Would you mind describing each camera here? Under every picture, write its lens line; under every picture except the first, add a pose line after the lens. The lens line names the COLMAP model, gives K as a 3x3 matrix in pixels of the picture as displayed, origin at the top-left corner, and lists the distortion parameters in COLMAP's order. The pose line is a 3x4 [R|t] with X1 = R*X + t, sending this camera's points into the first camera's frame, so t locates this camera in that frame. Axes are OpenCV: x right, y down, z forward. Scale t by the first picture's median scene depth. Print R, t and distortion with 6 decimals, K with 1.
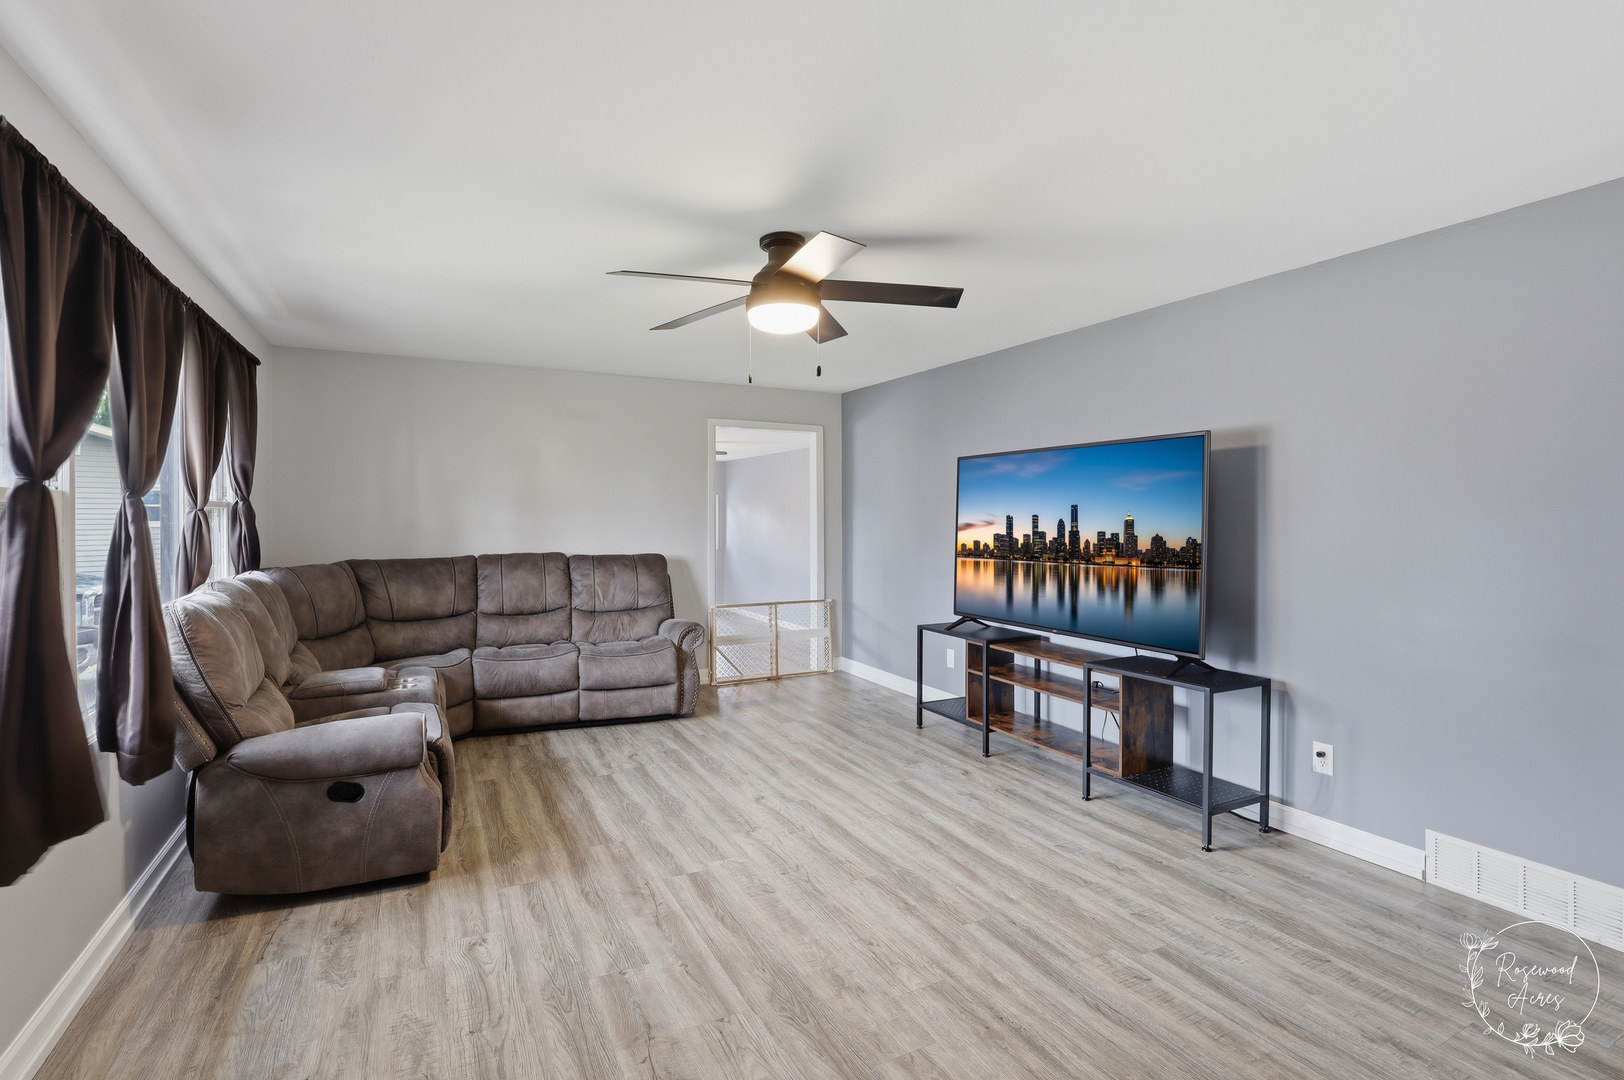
lens RADIAL K [[760.8, 0, 816.6], [0, 760.8, 524.6], [0, 0, 1]] dist [-0.027918, 0.000420]
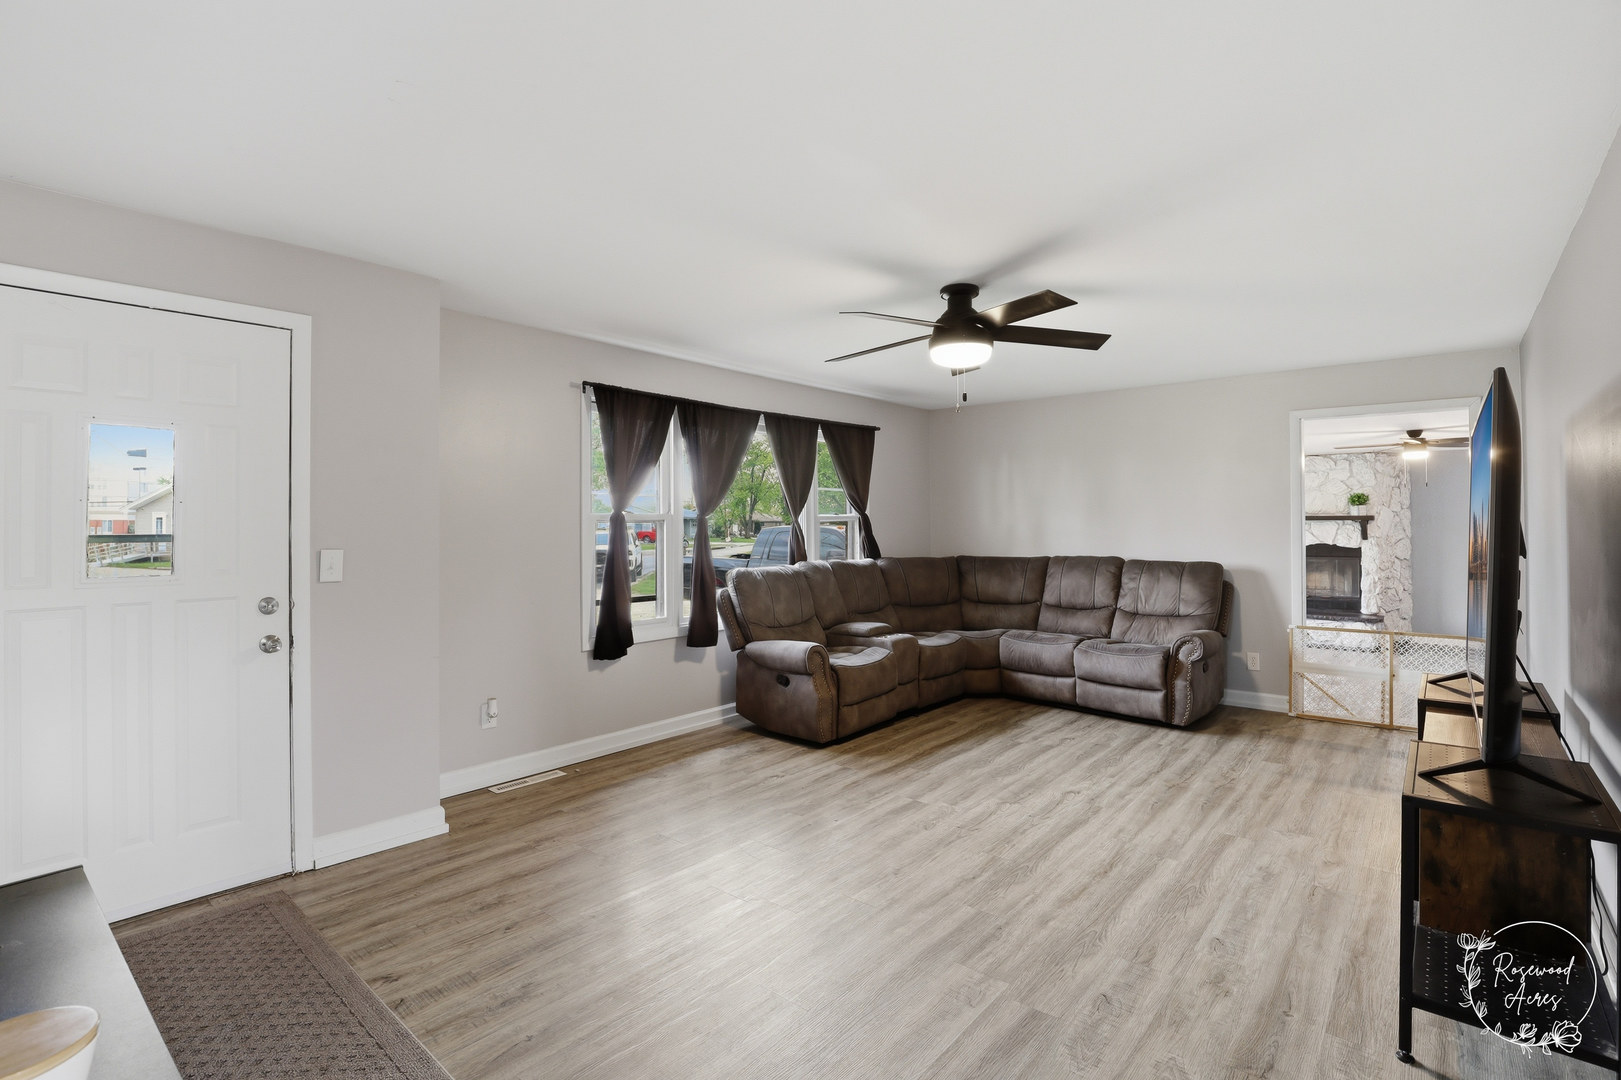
lens RADIAL K [[759.4, 0, 815.1], [0, 759.4, 524.7], [0, 0, 1]] dist [-0.027918, 0.000420]
pose [[0.388345, -0.004348, -0.921504, 0.853861], [-0.006043, 0.999955, -0.007265, 0.001458], [0.921494, 0.008390, 0.388301, 0.299777]]
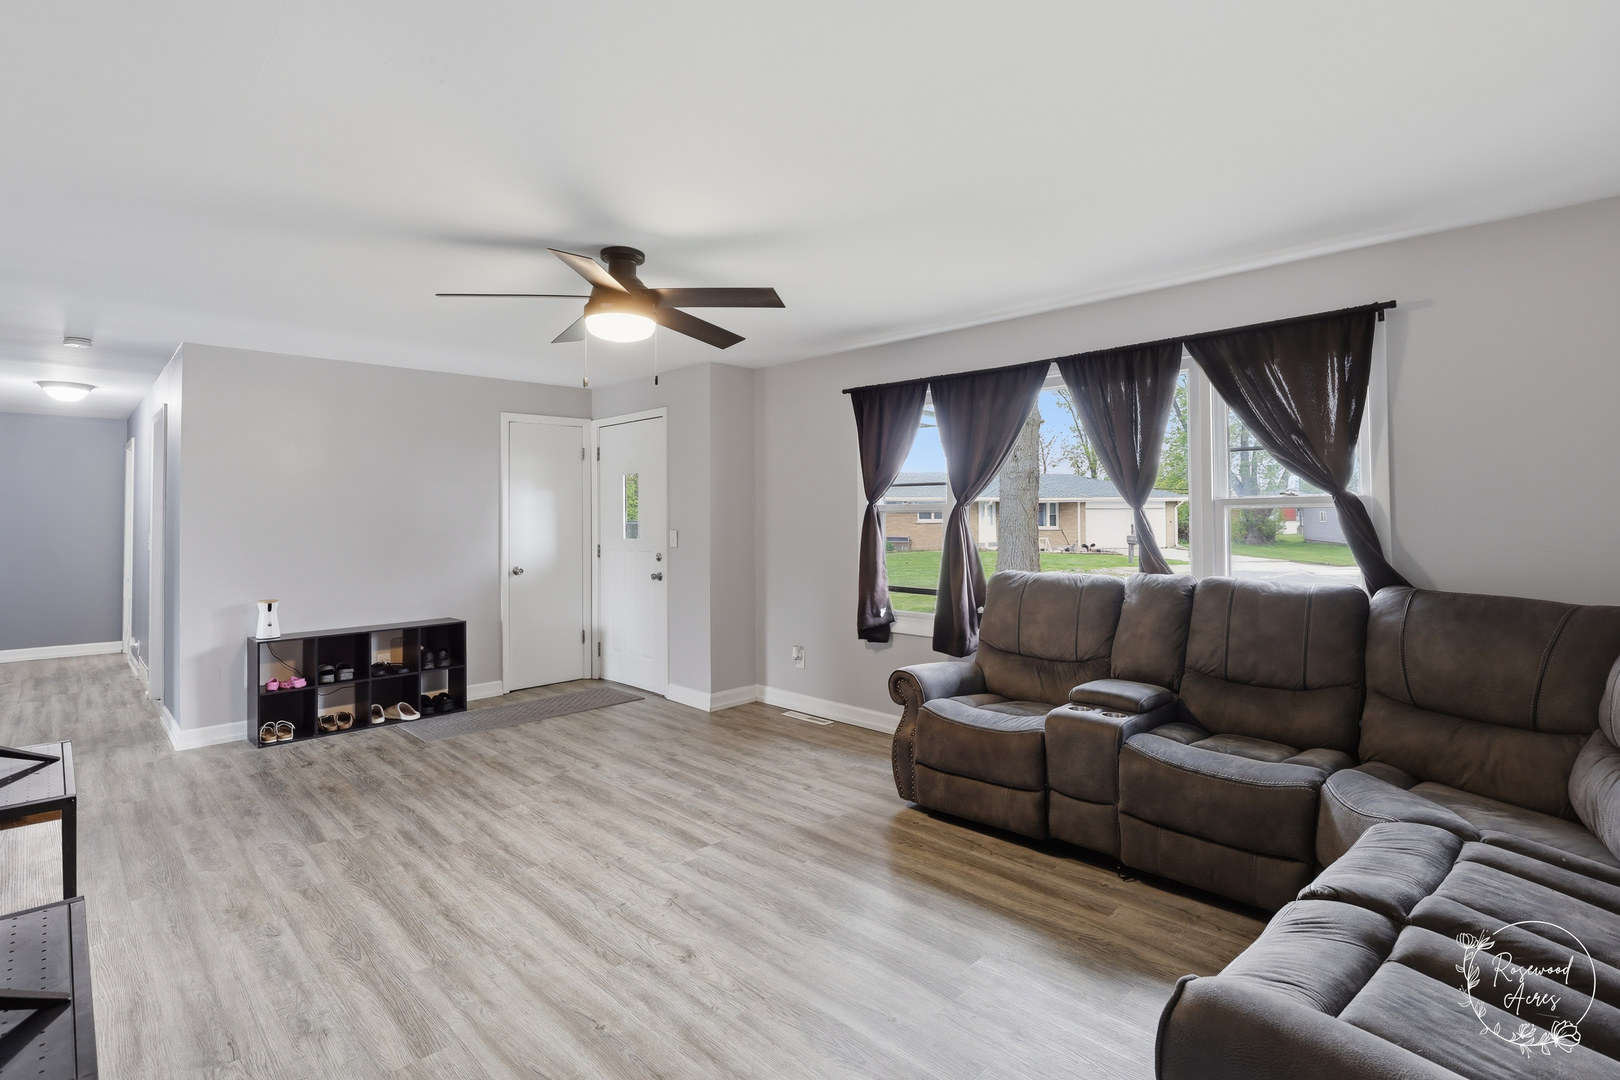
lens RADIAL K [[789.3, 0, 812.7], [0, 789.3, 519.0], [0, 0, 1]] dist [-0.021086, 0.000814]
pose [[-0.952893, 0.006219, -0.303244, 0.026185], [0.001900, 0.999893, 0.014535, -0.022348], [0.303302, 0.013275, -0.952802, 1.894208]]
